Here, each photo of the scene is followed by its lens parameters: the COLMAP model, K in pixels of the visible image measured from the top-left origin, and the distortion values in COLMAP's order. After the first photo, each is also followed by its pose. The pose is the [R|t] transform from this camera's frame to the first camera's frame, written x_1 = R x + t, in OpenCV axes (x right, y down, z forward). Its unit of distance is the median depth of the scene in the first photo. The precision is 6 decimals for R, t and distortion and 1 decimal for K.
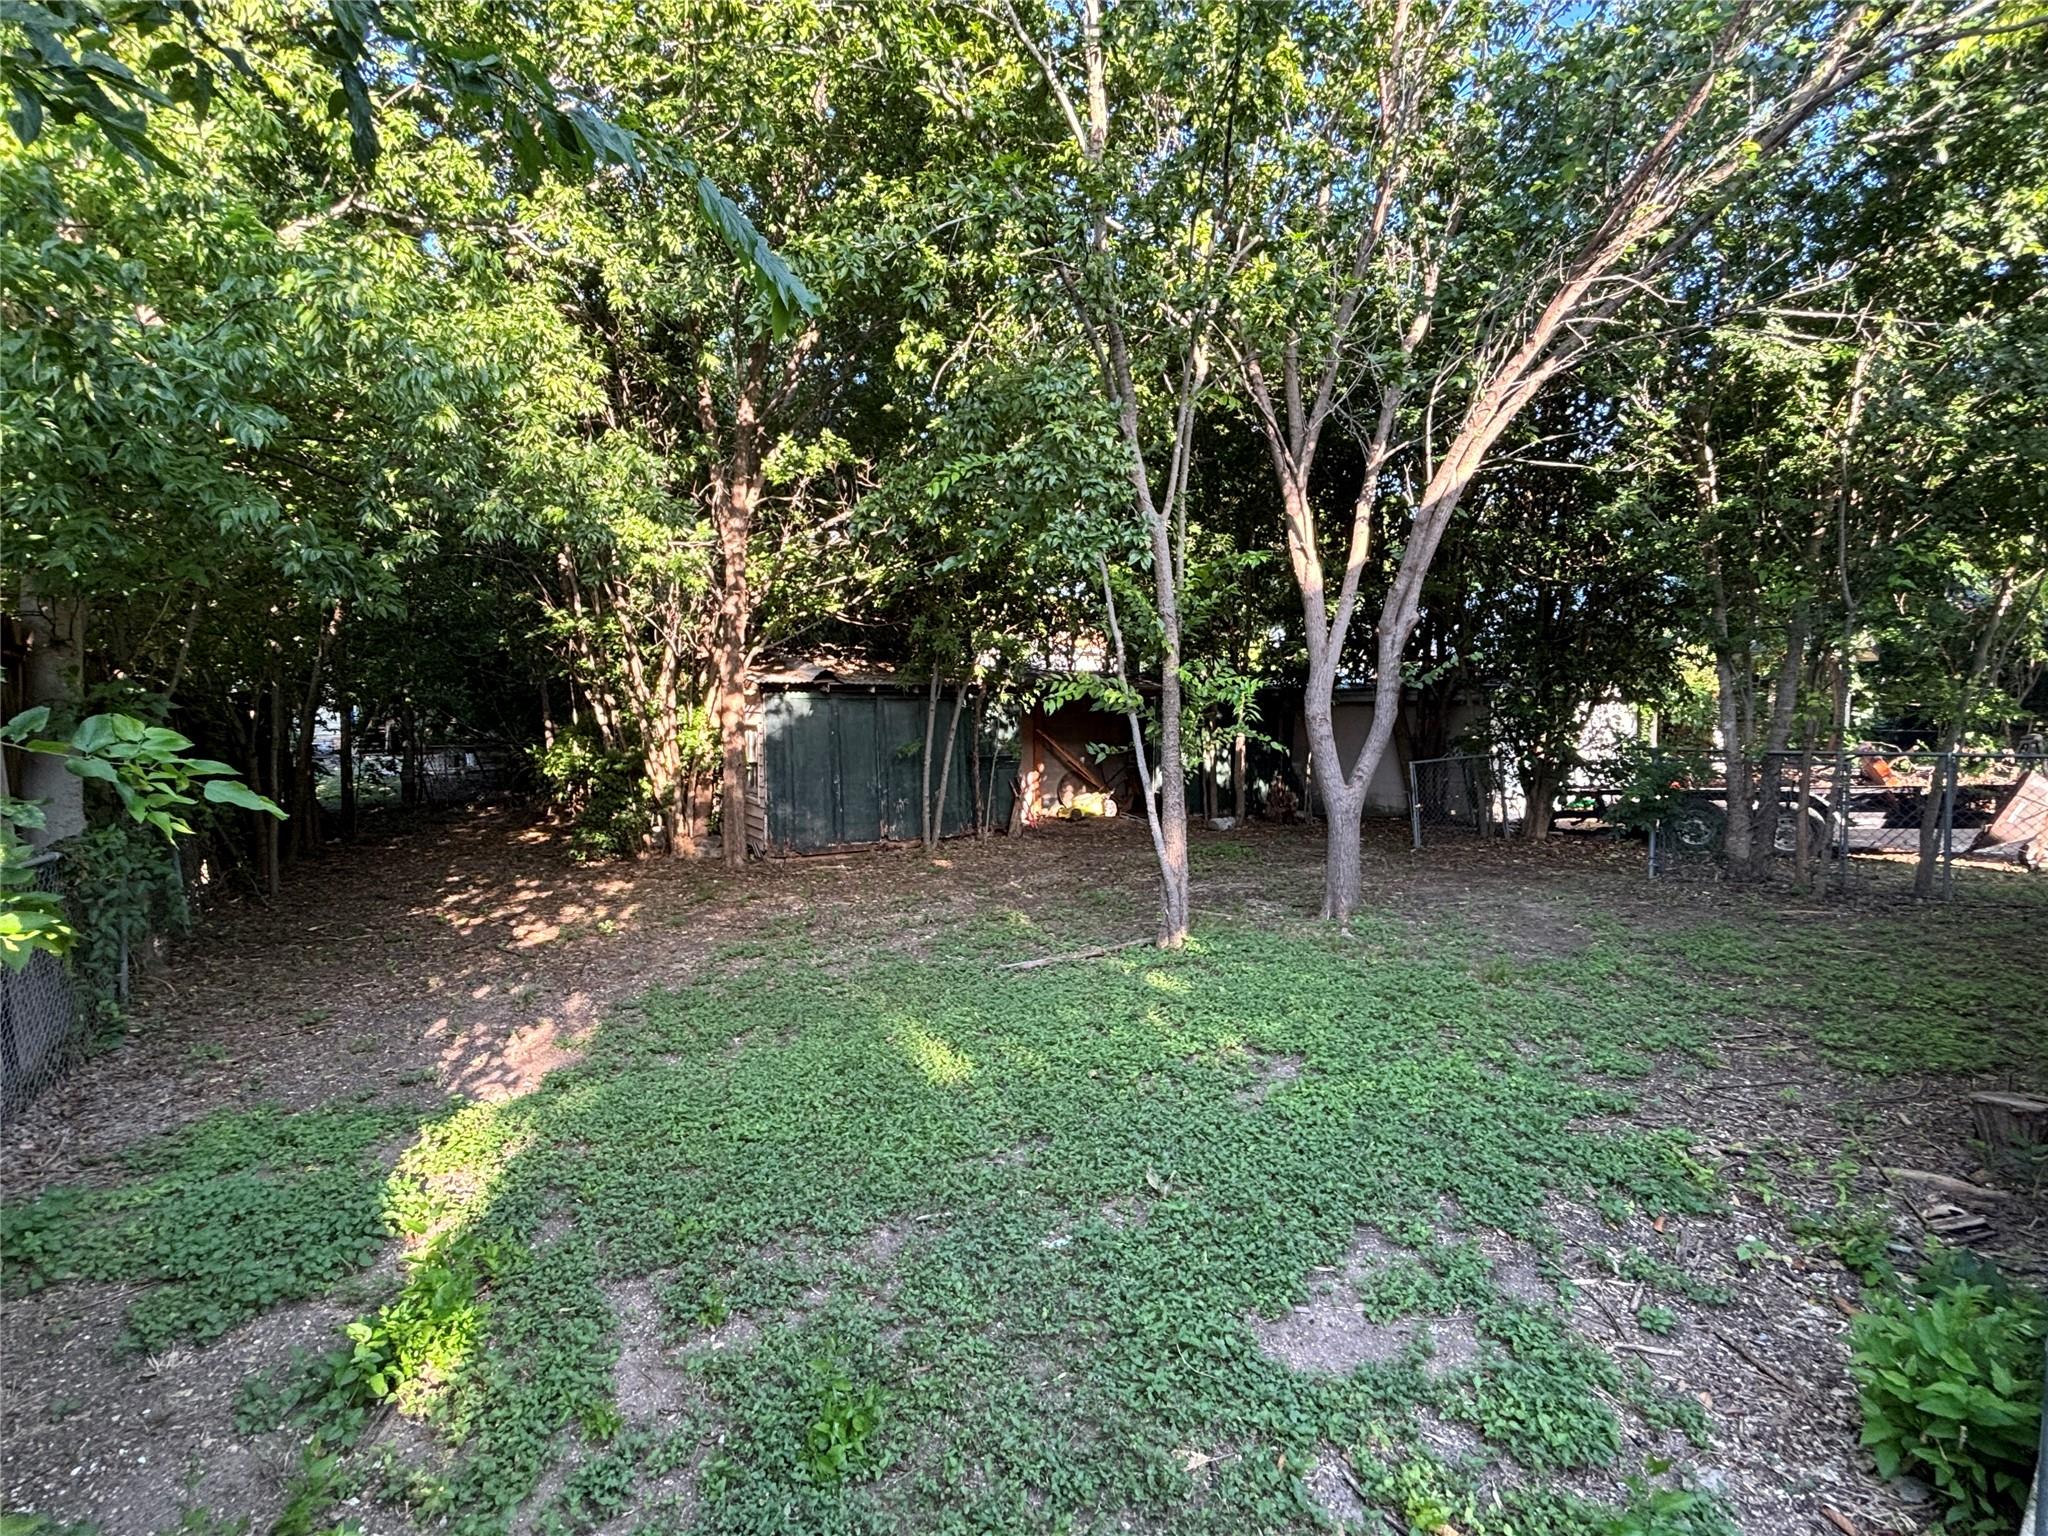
lens RADIAL K [[949.9, 0, 1024.0], [0, 949.9, 768.0], [0, 0, 1]] dist [-0.000666, -0.003259]
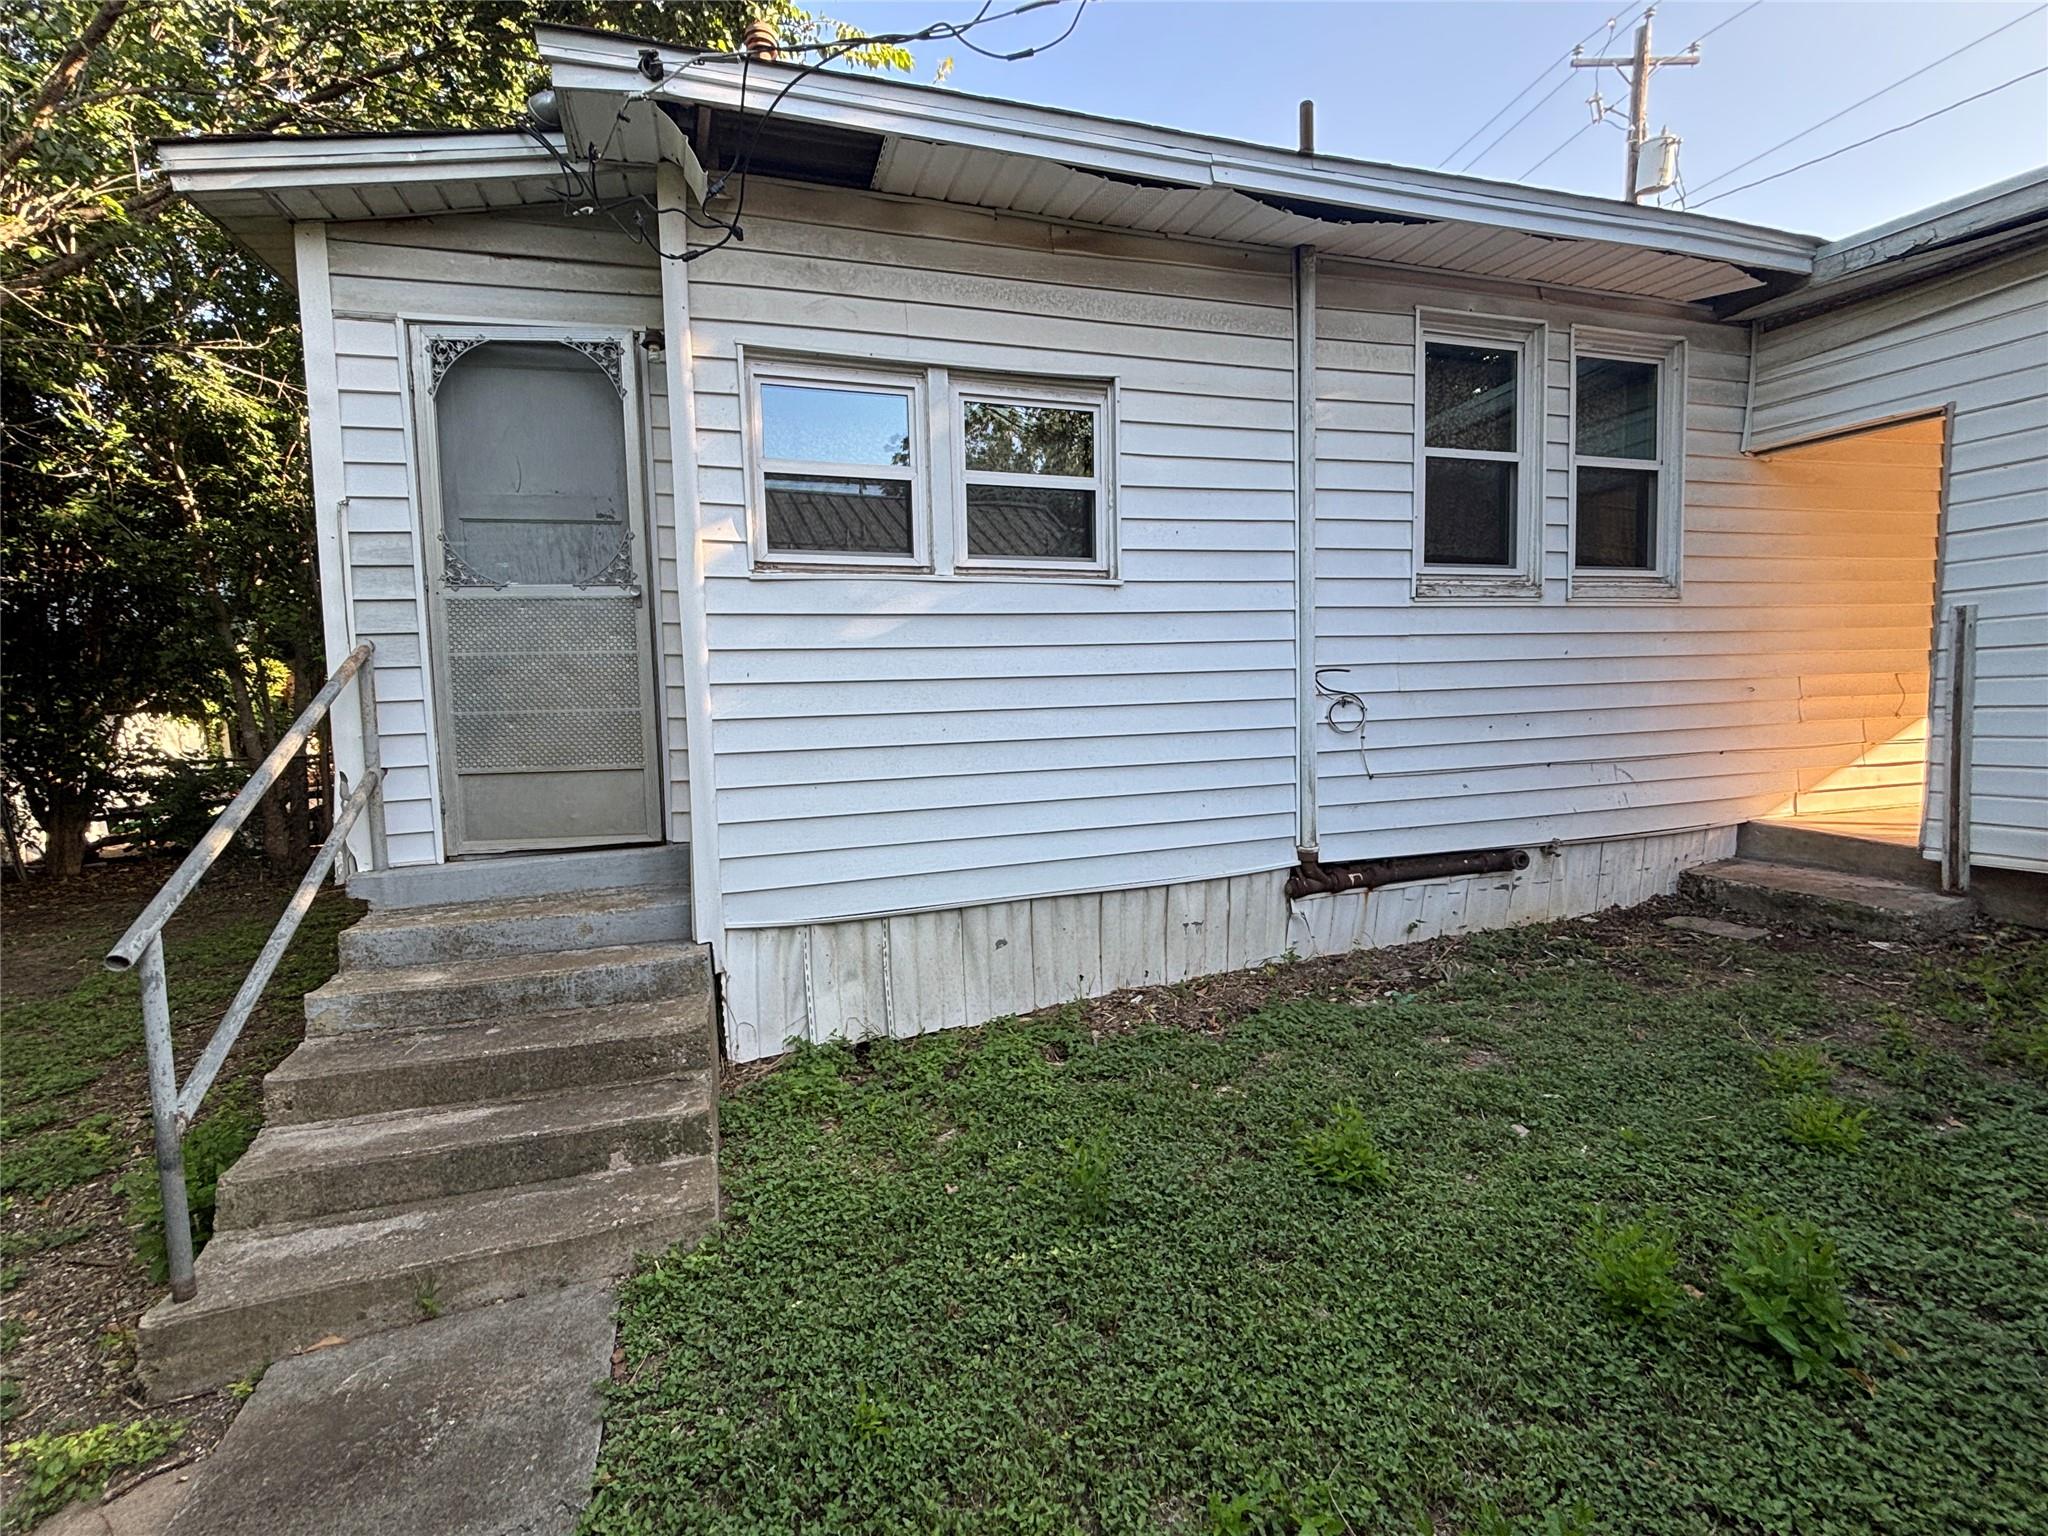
lens RADIAL K [[963.7, 0, 1022.7], [0, 963.7, 763.9], [0, 0, 1]] dist [-0.019079, 0.013516]
pose [[0.322473, -0.097609, 0.941533, 0.009755], [0.101901, 0.992469, 0.067989, 0.004629], [-0.941078, 0.074018, 0.329991, -0.225839]]
